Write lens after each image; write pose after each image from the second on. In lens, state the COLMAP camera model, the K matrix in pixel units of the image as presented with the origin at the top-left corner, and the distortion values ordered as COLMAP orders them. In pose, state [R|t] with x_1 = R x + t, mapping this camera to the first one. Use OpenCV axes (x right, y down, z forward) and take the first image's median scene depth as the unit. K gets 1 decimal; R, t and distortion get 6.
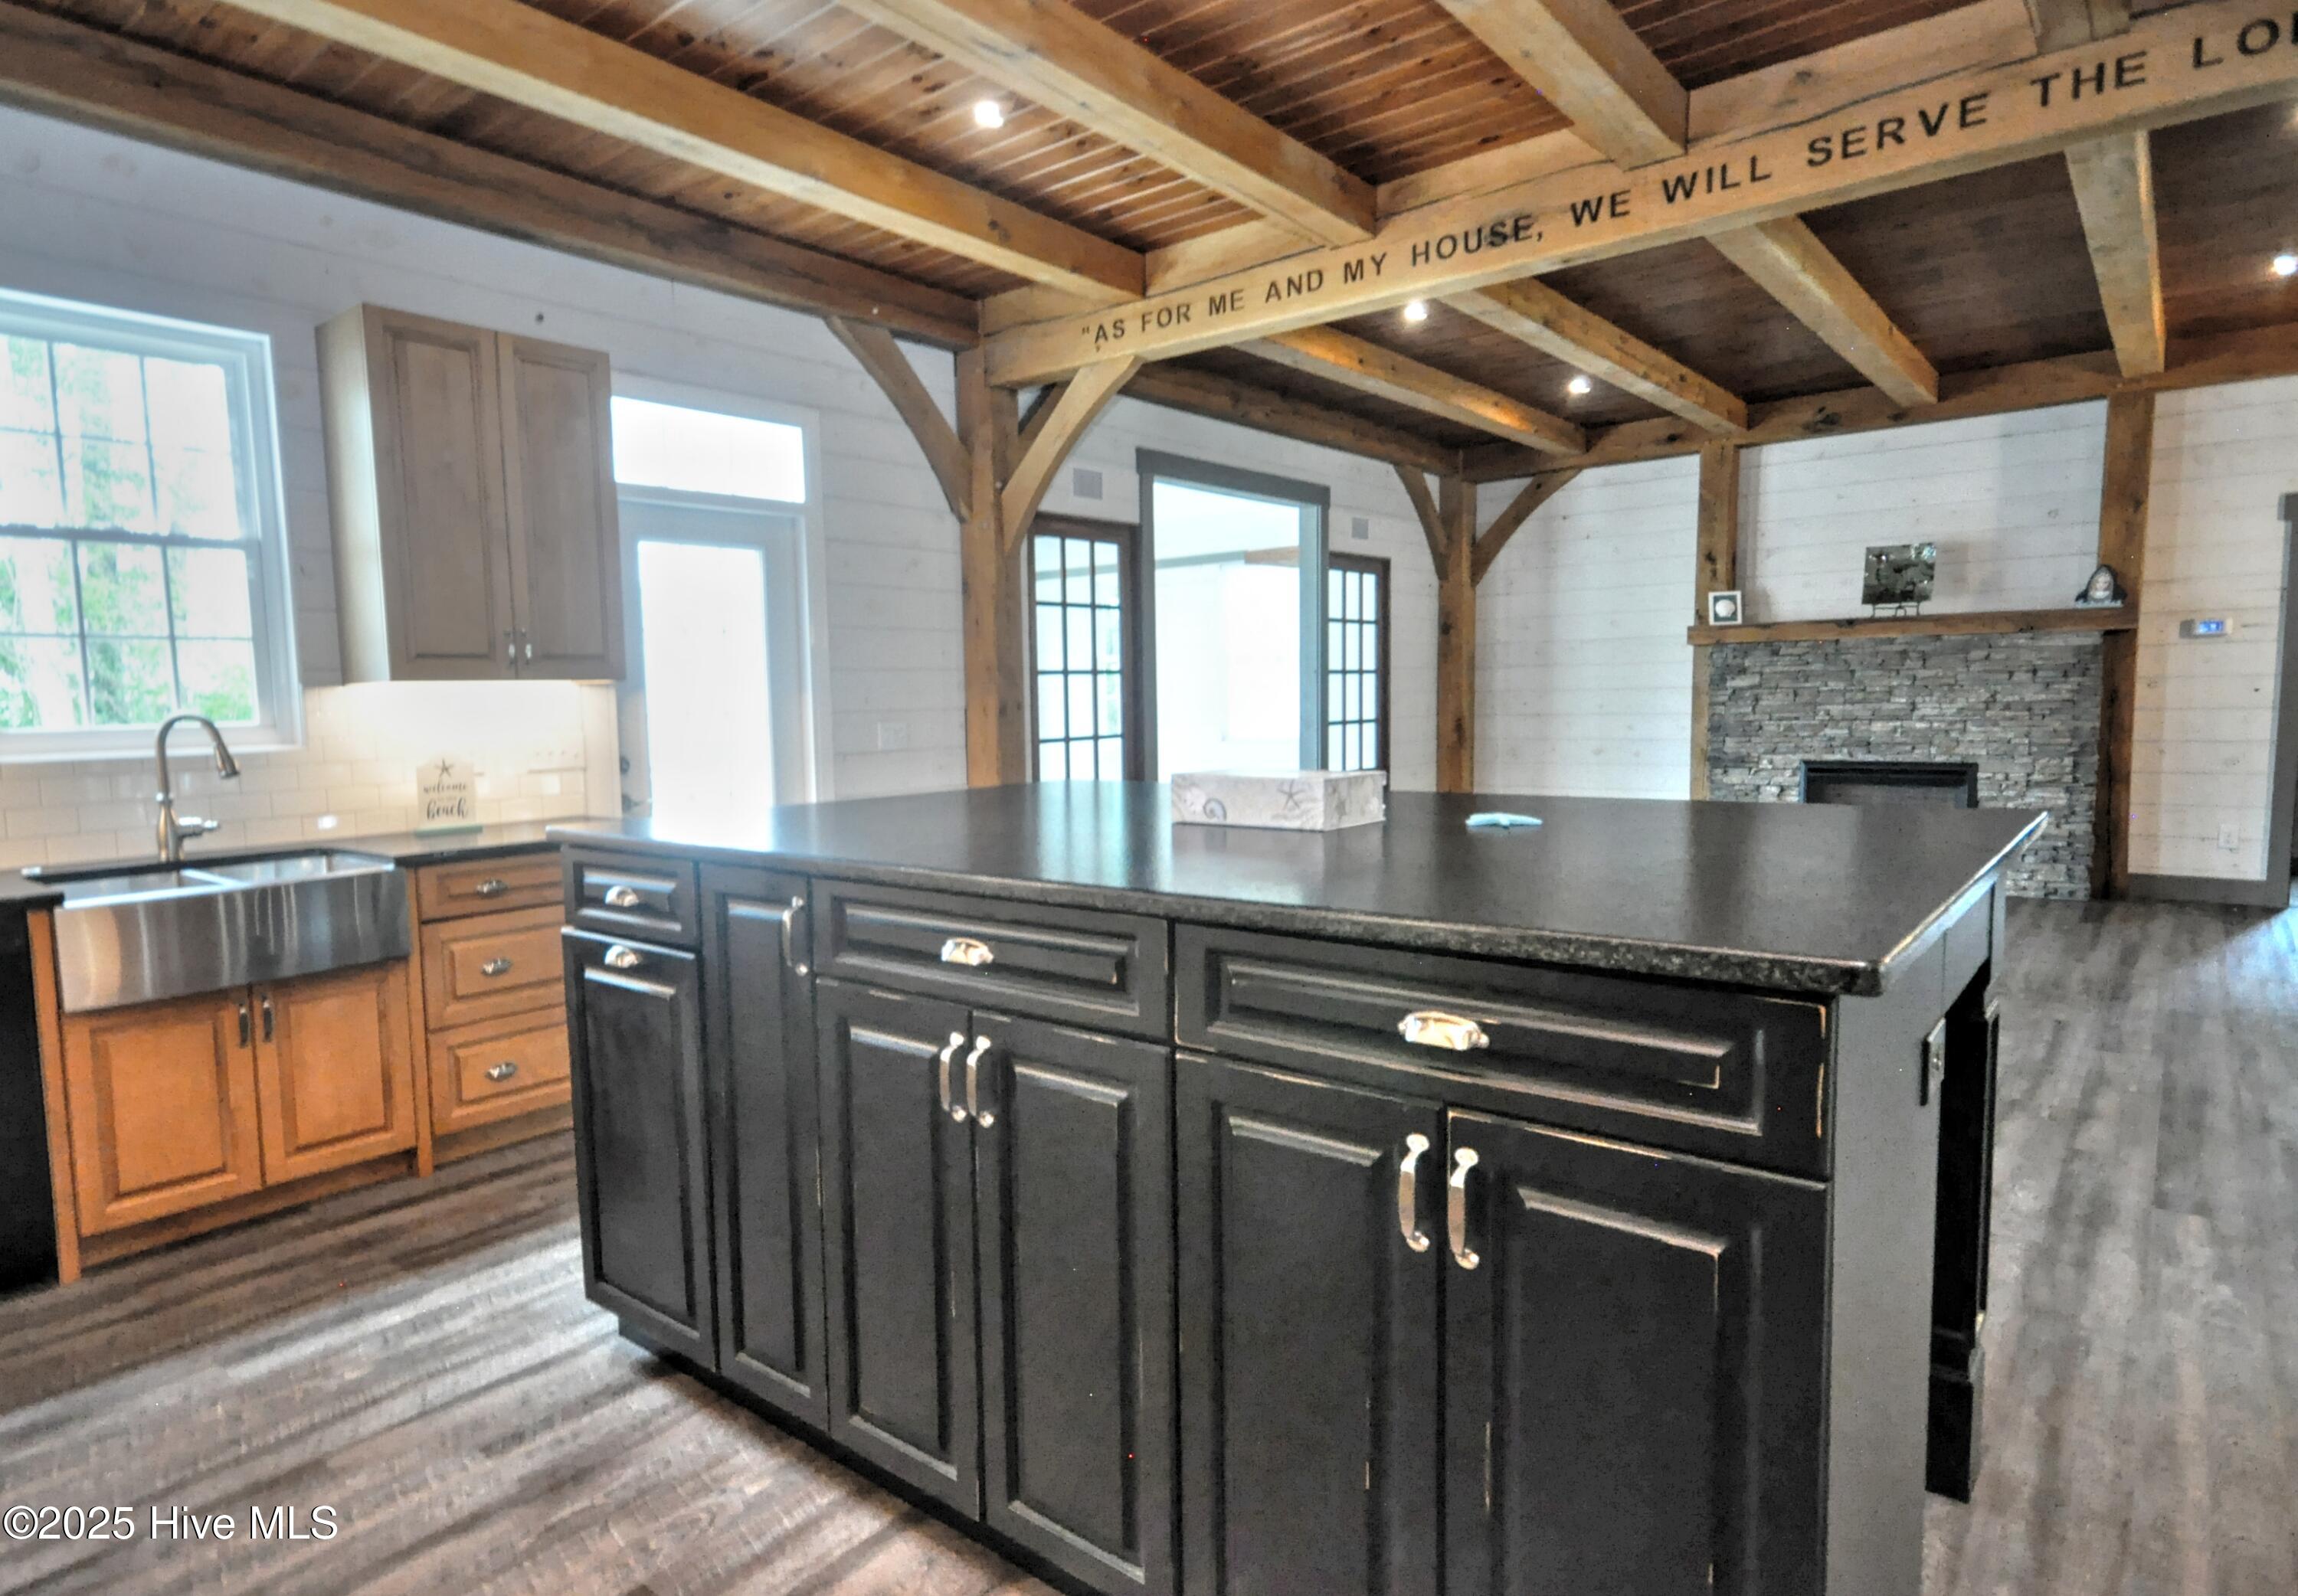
lens RADIAL K [[1313.3, 0, 1039.3], [0, 1313.3, 814.6], [0, 0, 1]] dist [0.024393, 0.004430]
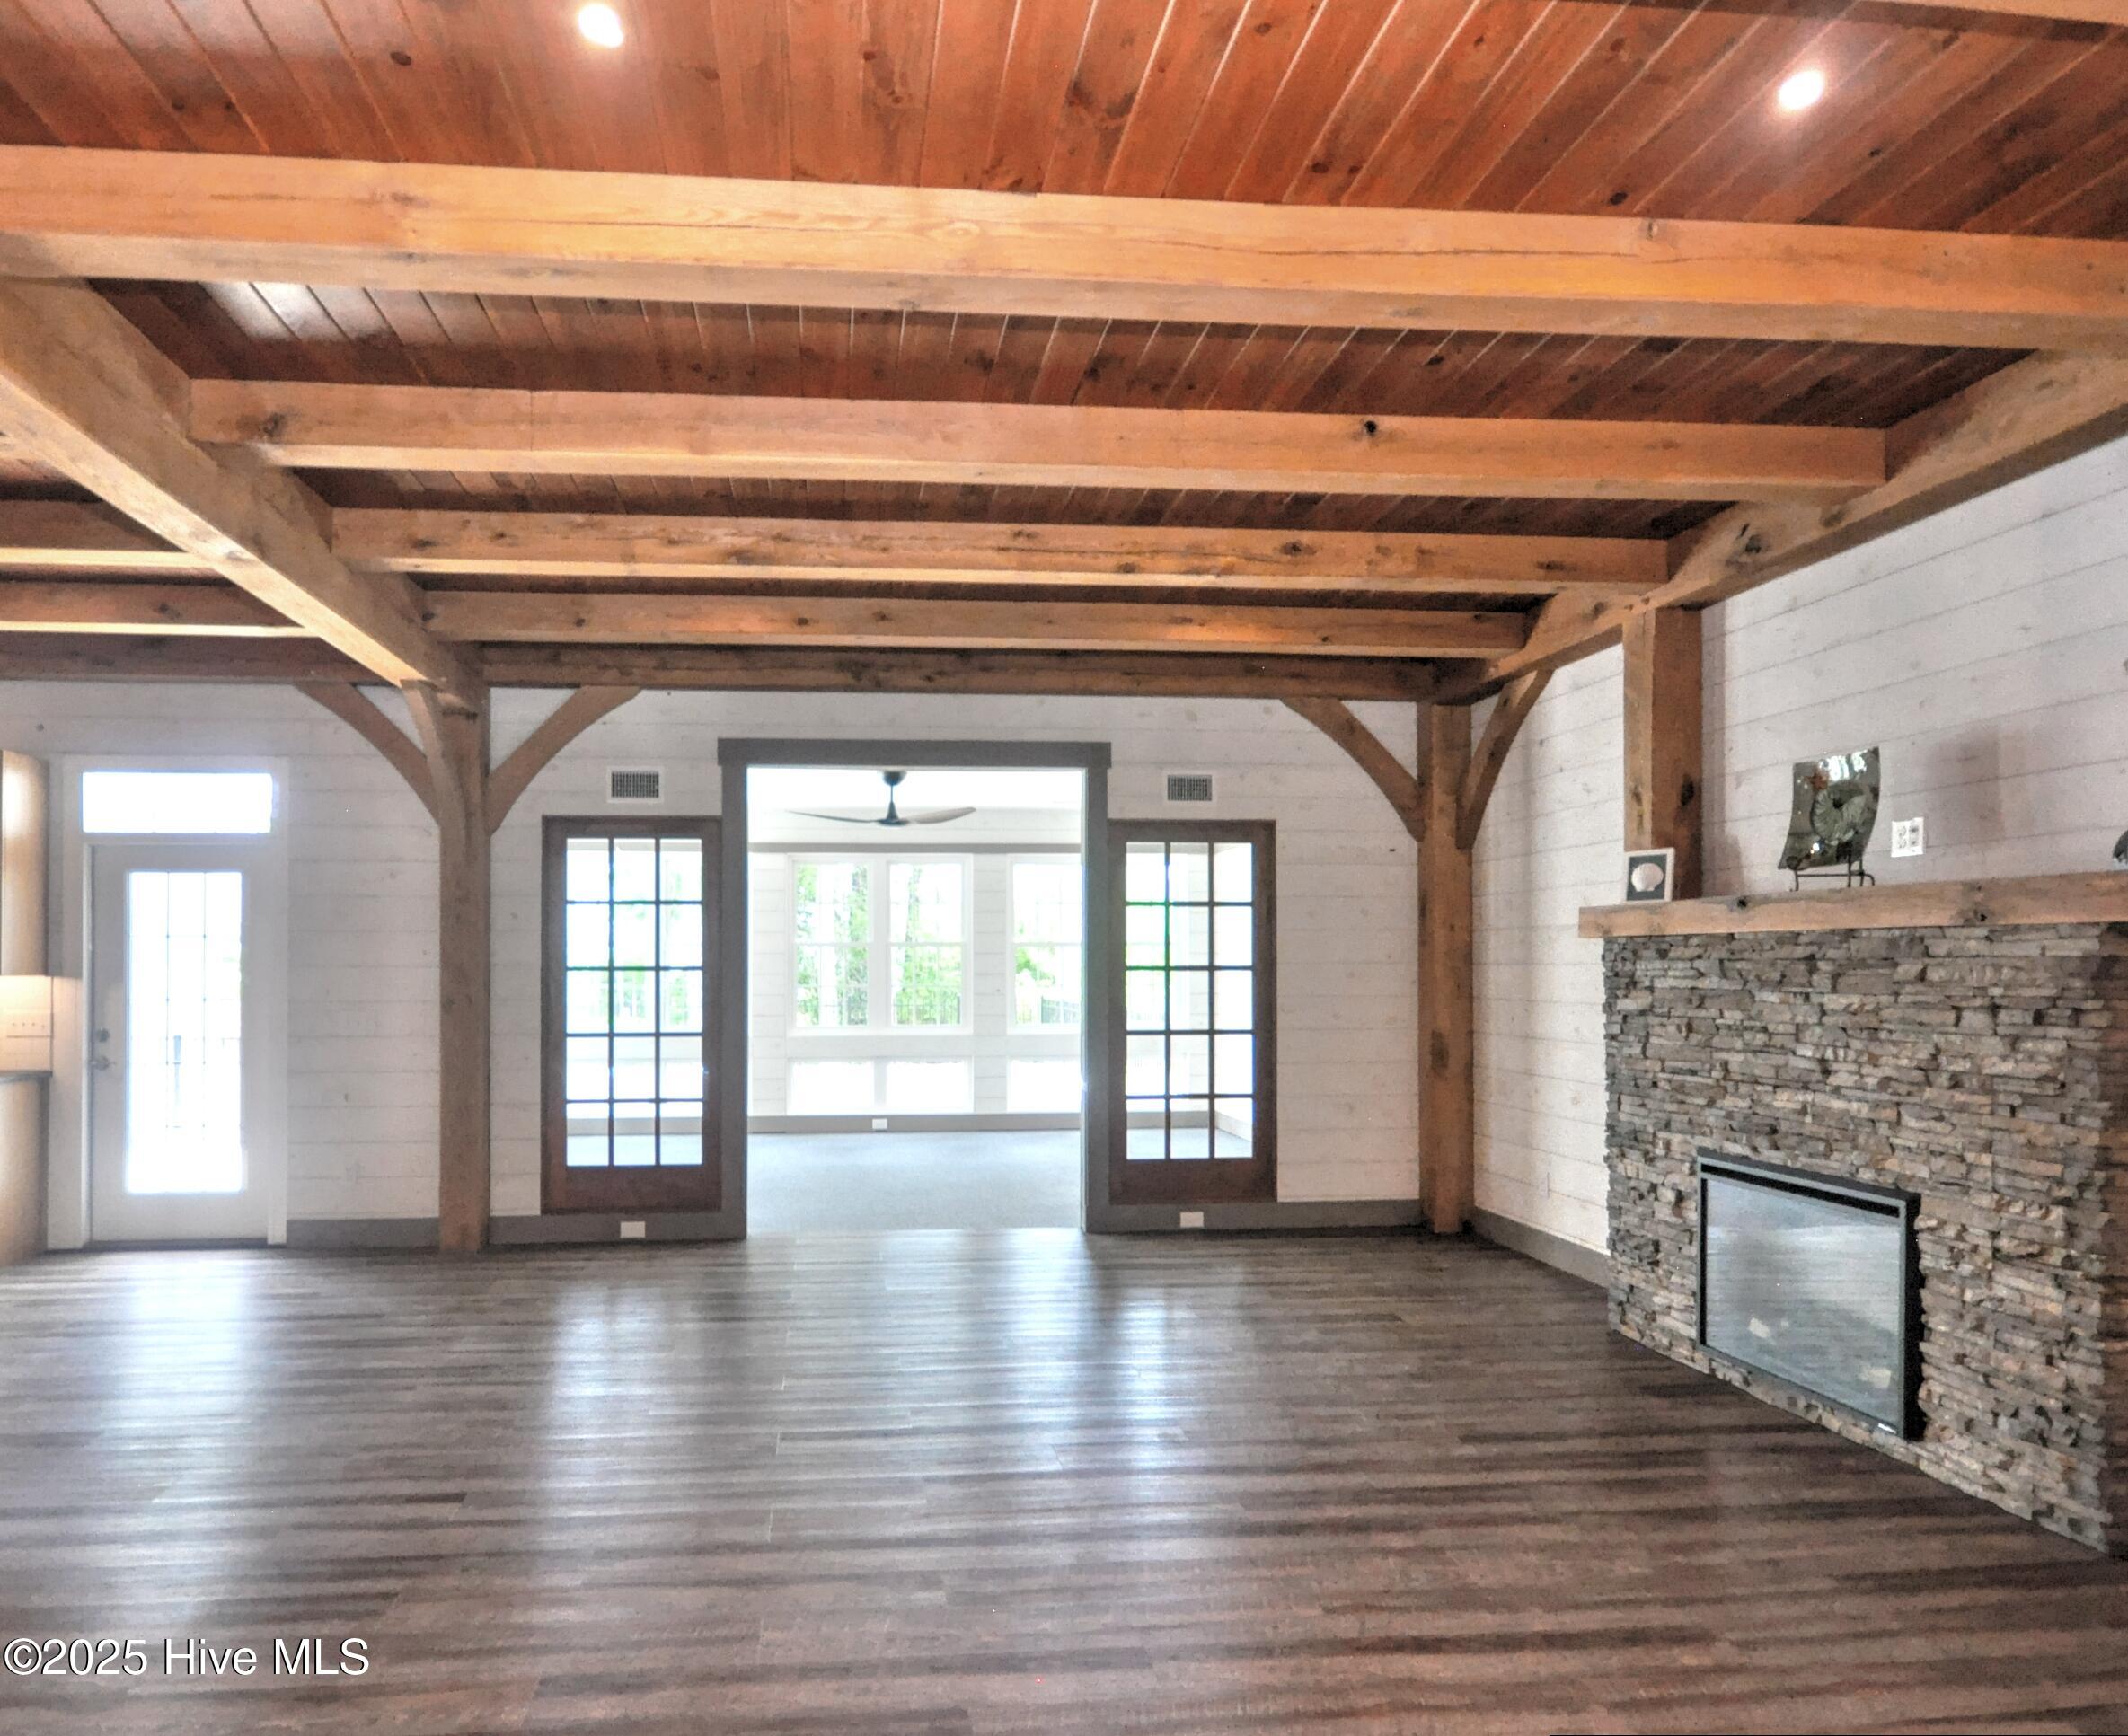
lens RADIAL K [[1242.6, 0, 944.8], [0, 1242.6, 946.2], [0, 0, 1]] dist [-0.018631, -0.004969]
pose [[0.720791, 0.008805, -0.693097, 0.745062], [-0.076424, 0.994833, -0.066840, -0.070377], [0.688927, 0.101147, 0.717739, 0.426858]]
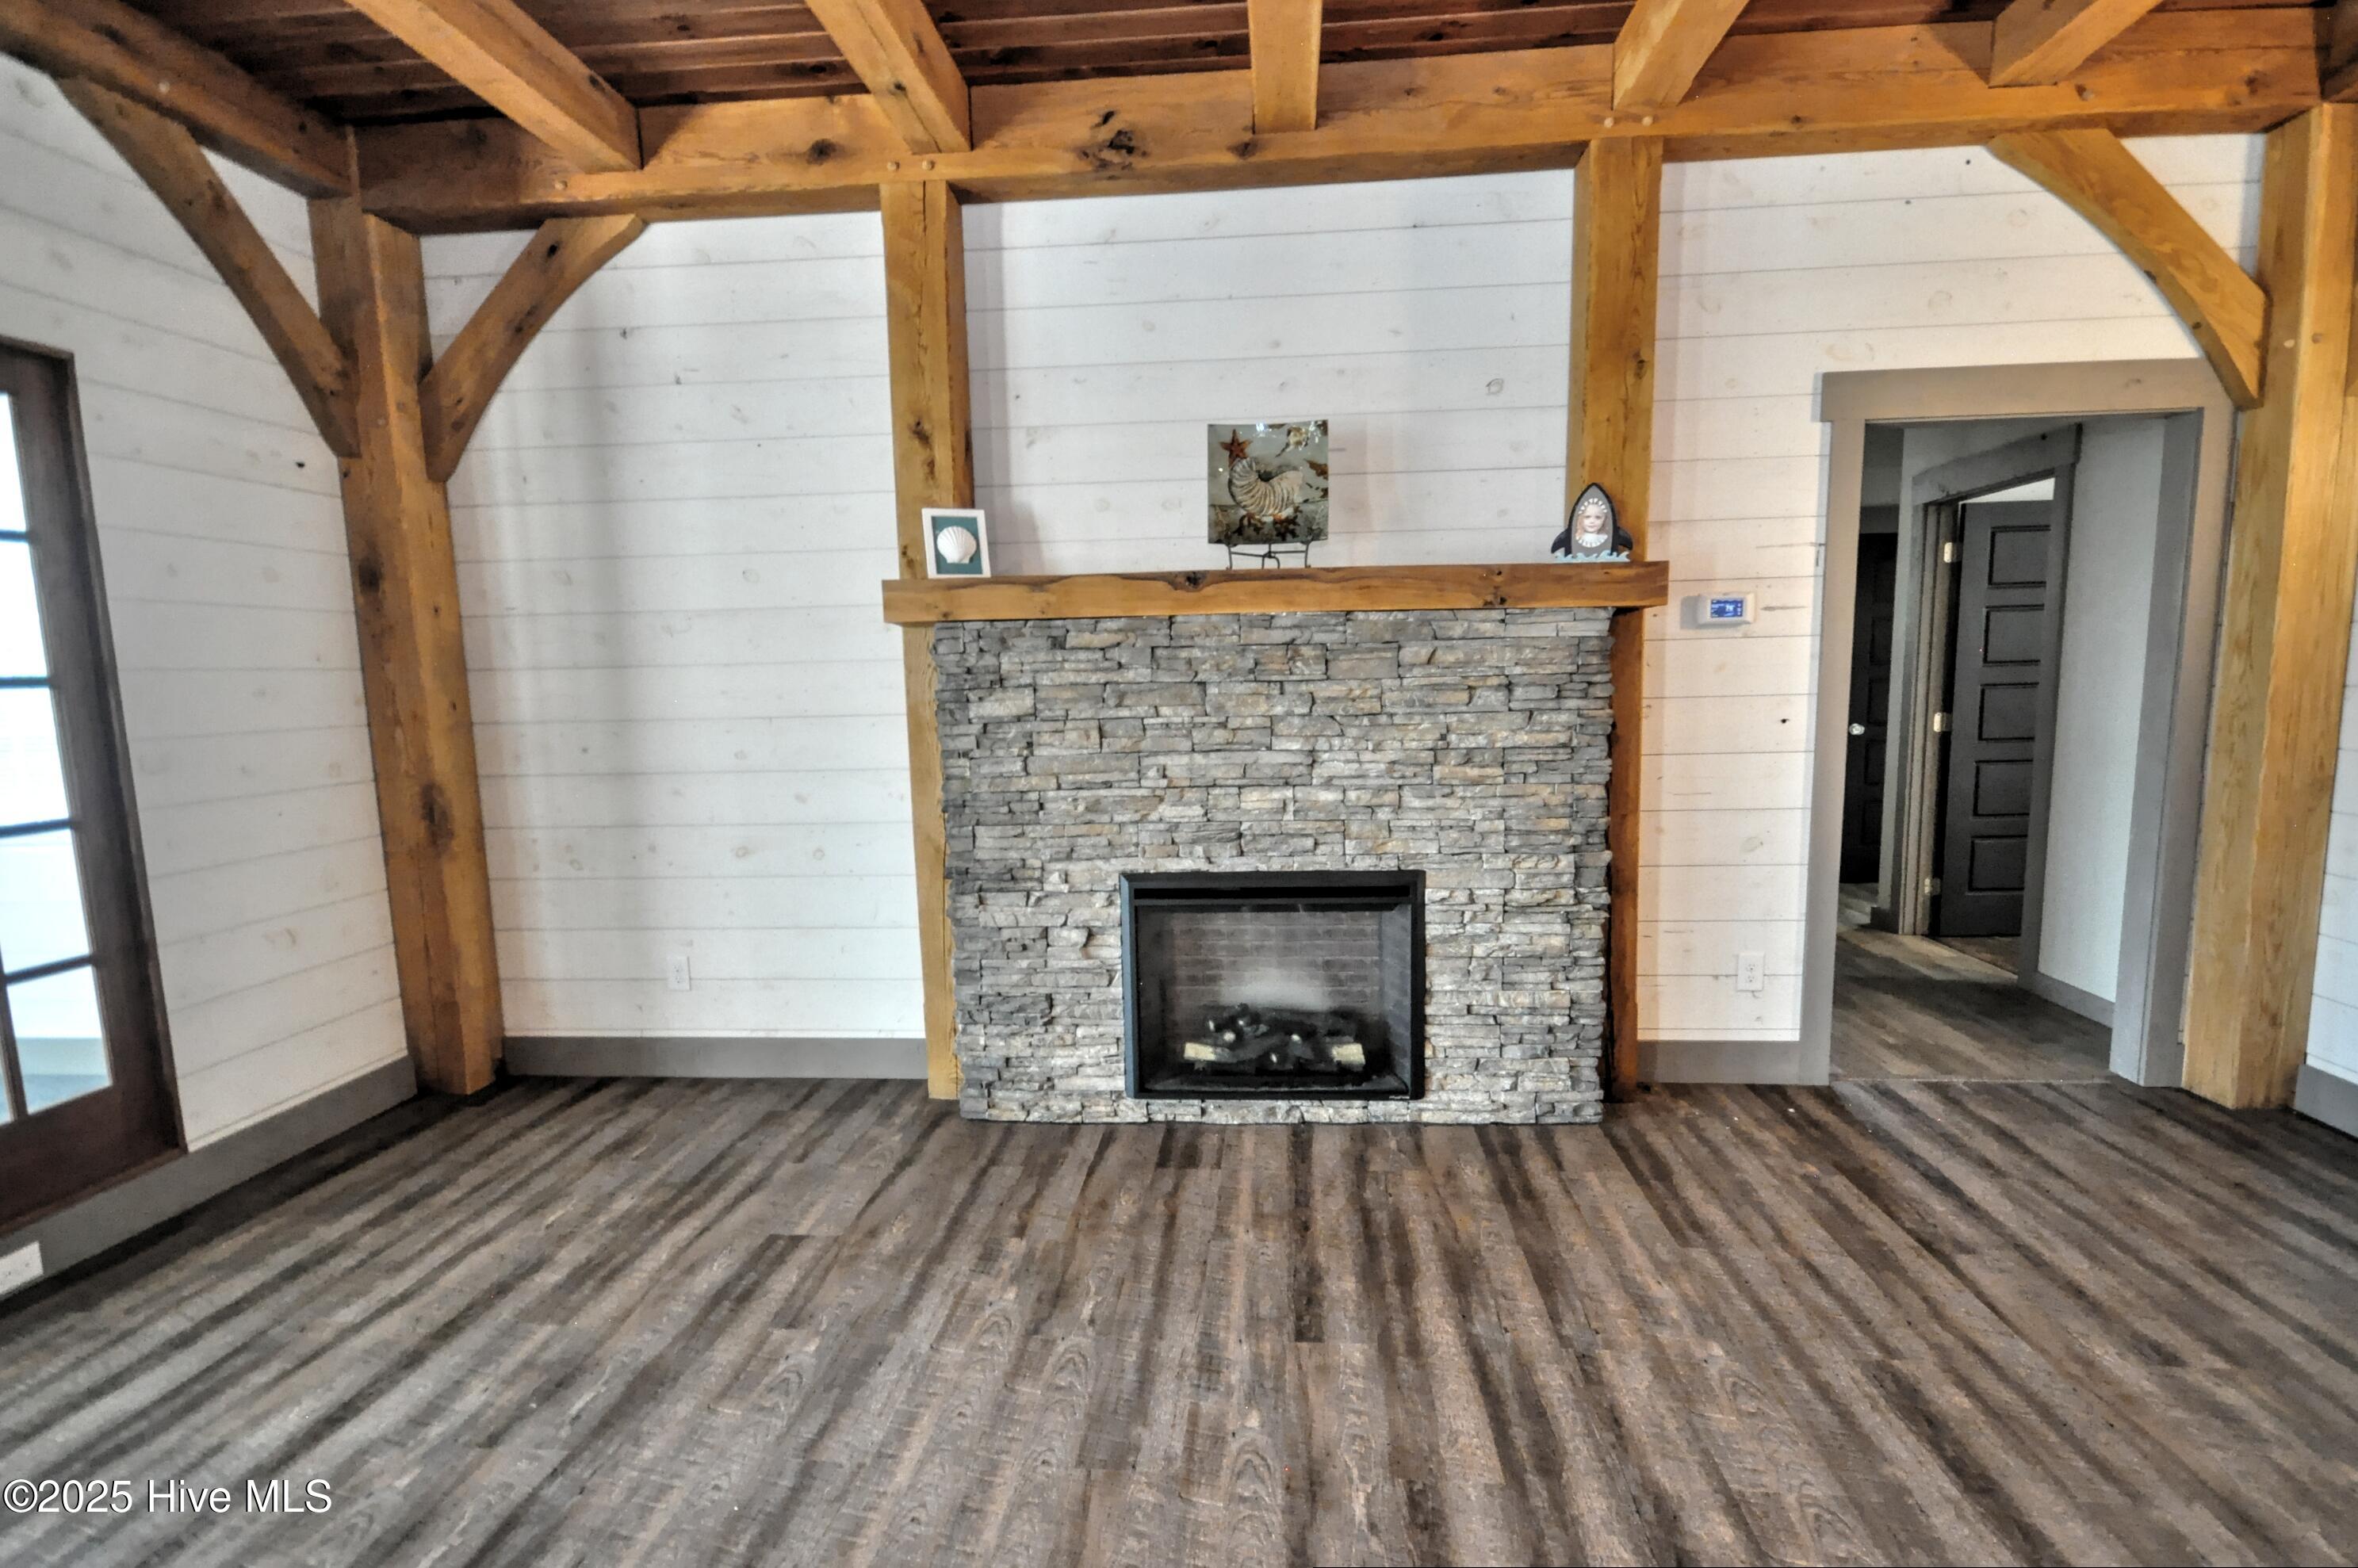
lens RADIAL K [[1150.9, 0, 1217.8], [0, 1150.9, 820.2], [0, 0, 1]] dist [0.003737, -0.001513]
pose [[0.805570, -0.076698, 0.587515, 0.384075], [0.060480, 0.997051, 0.047235, -0.081311], [-0.589405, -0.002518, 0.807834, 0.685633]]
